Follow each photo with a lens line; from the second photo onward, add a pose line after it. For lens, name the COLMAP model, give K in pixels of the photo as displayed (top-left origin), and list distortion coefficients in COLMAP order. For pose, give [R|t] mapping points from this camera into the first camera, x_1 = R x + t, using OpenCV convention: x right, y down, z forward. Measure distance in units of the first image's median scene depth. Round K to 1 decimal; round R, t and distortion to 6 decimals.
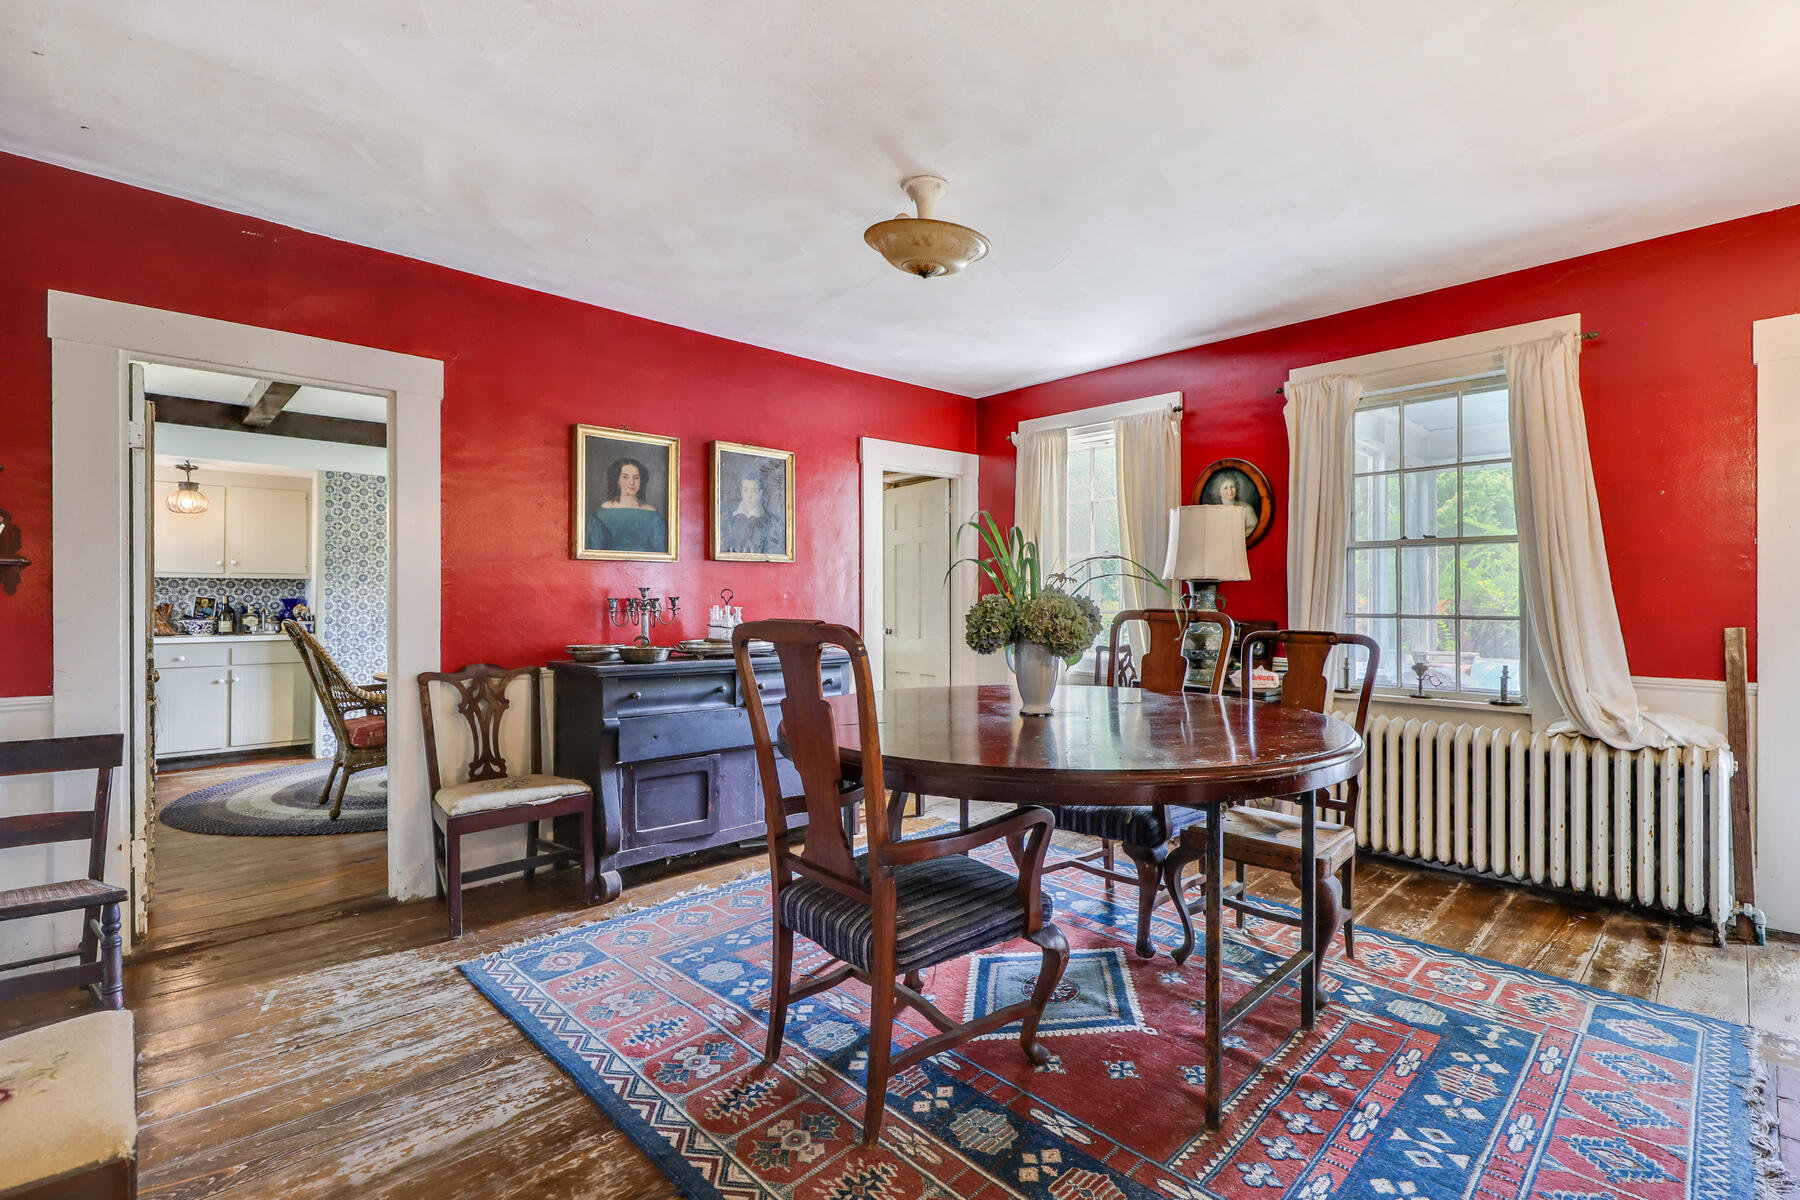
lens RADIAL K [[816.8, 0, 927.2], [0, 816.8, 587.5], [0, 0, 1]] dist [-0.010913, 0.000364]
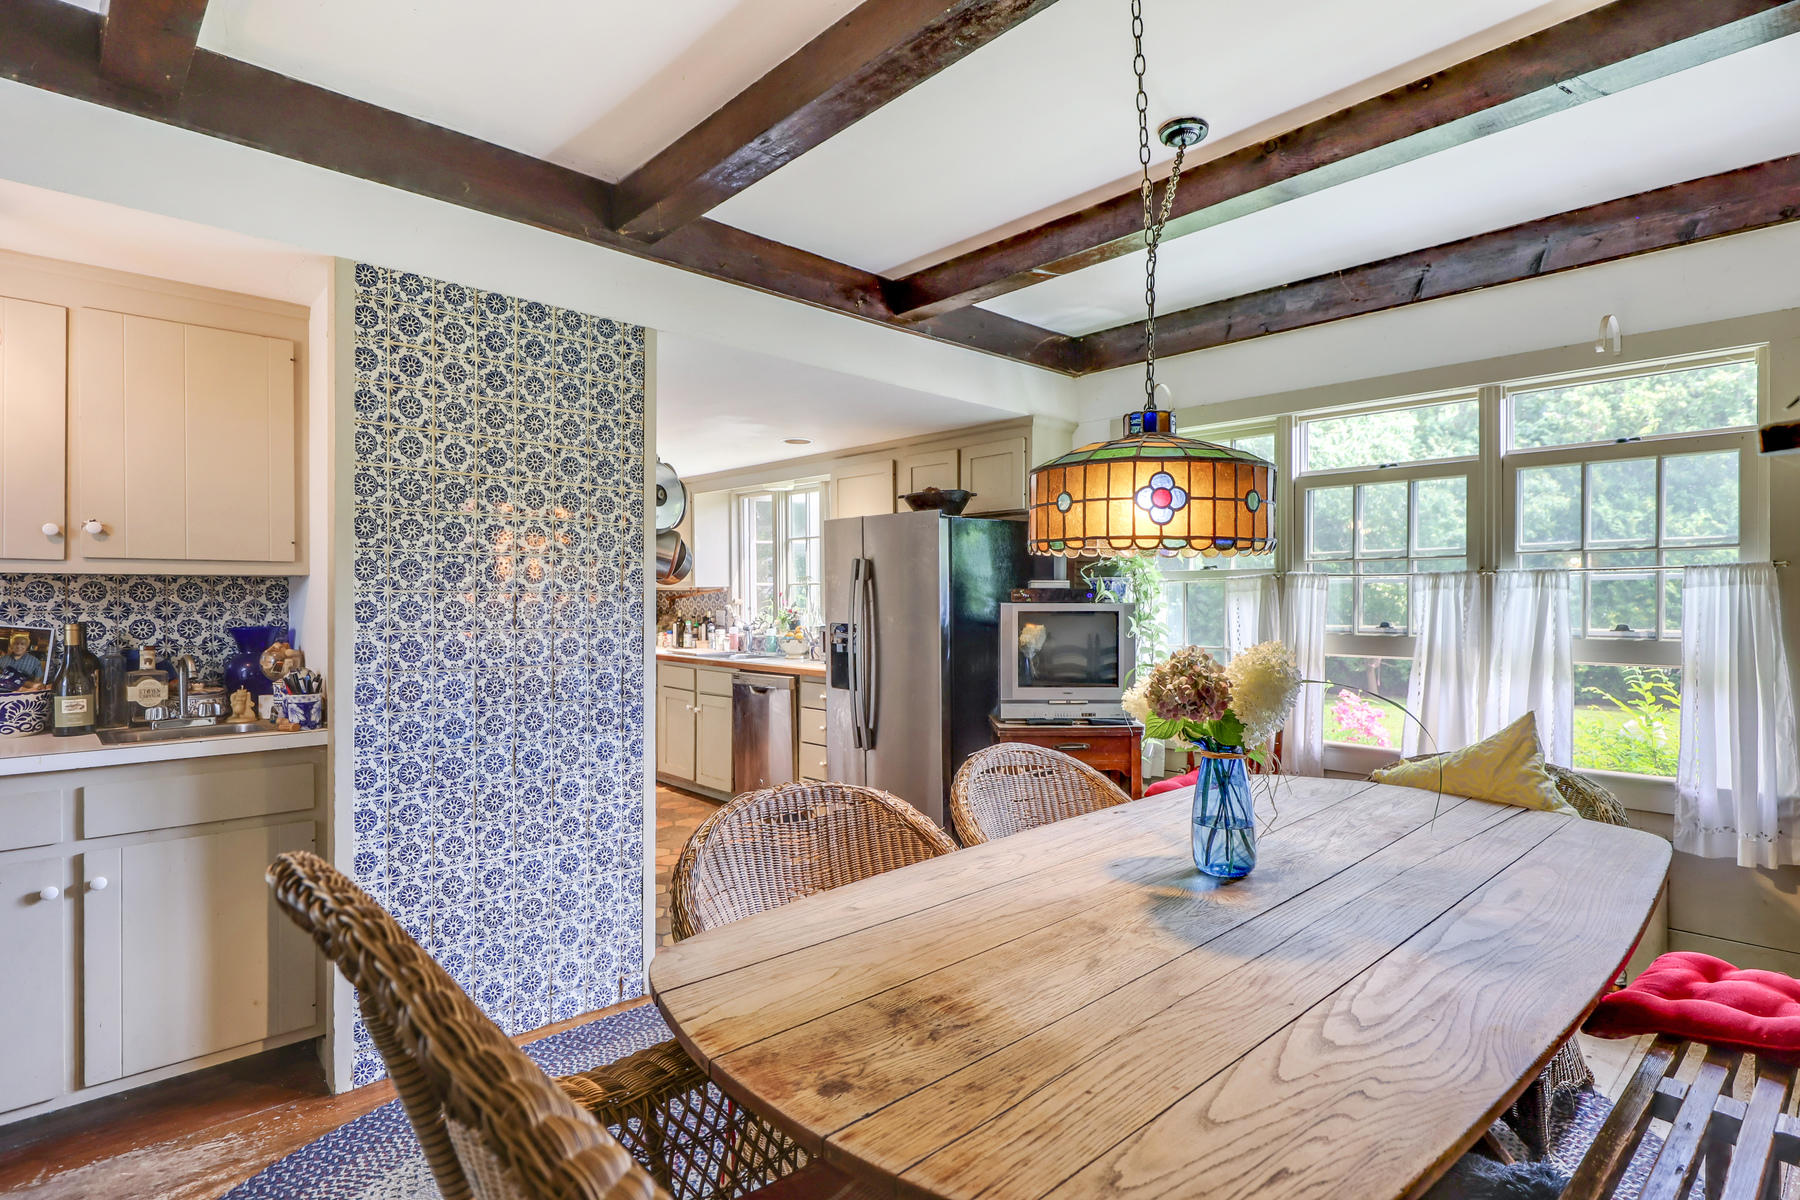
lens RADIAL K [[894.8, 0, 900.0], [0, 894.8, 600.0], [0, 0, 1]] dist [-0.002808, -0.000377]
pose [[0.999776, -0.002279, -0.021058, -0.492020], [0.002489, 0.999947, 0.009941, -0.003032], [0.021034, -0.009991, 0.999729, 0.611788]]
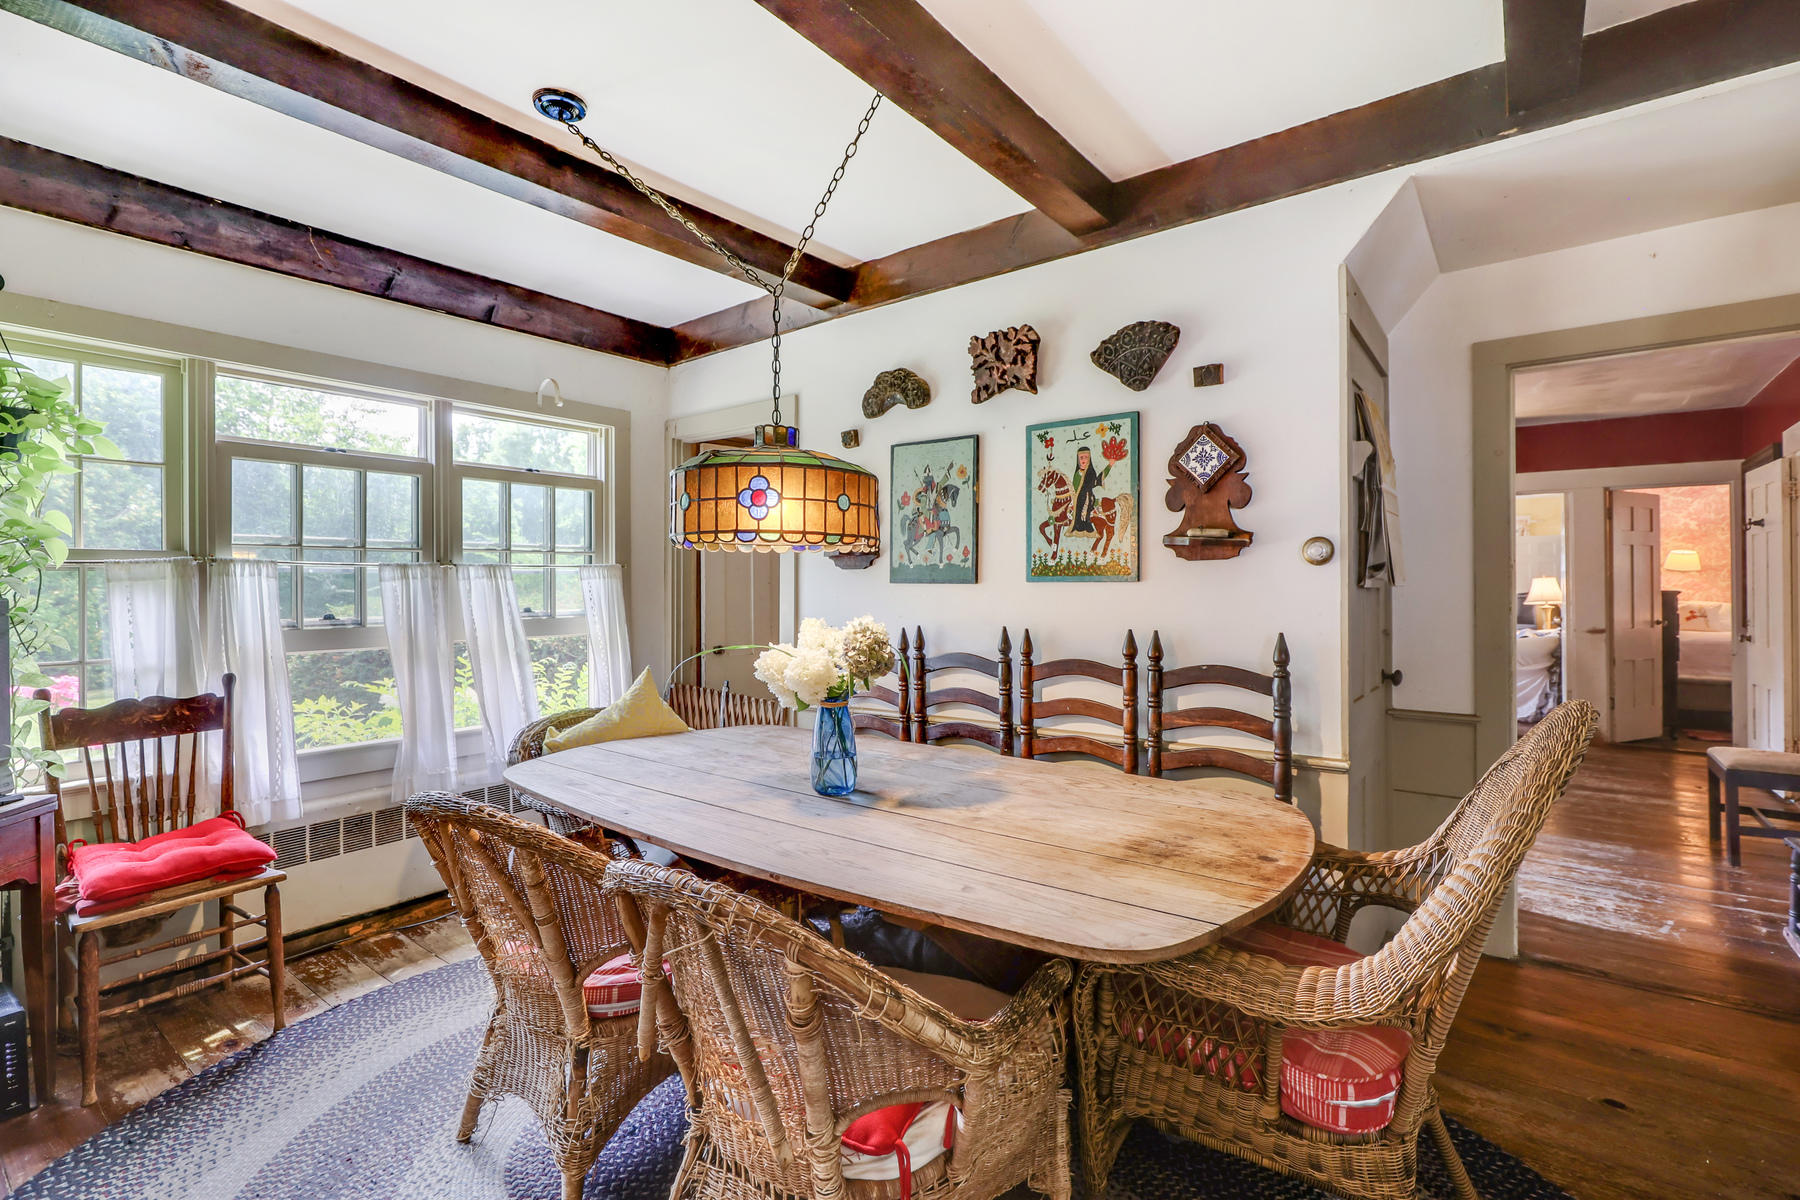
lens RADIAL K [[816.8, 0, 927.2], [0, 816.8, 587.5], [0, 0, 1]] dist [-0.010913, 0.000364]
pose [[-0.147601, -0.001933, 0.989045, -0.623559], [-0.003350, 0.999993, 0.001455, -0.001566], [-0.989041, -0.003099, -0.147606, 0.768854]]
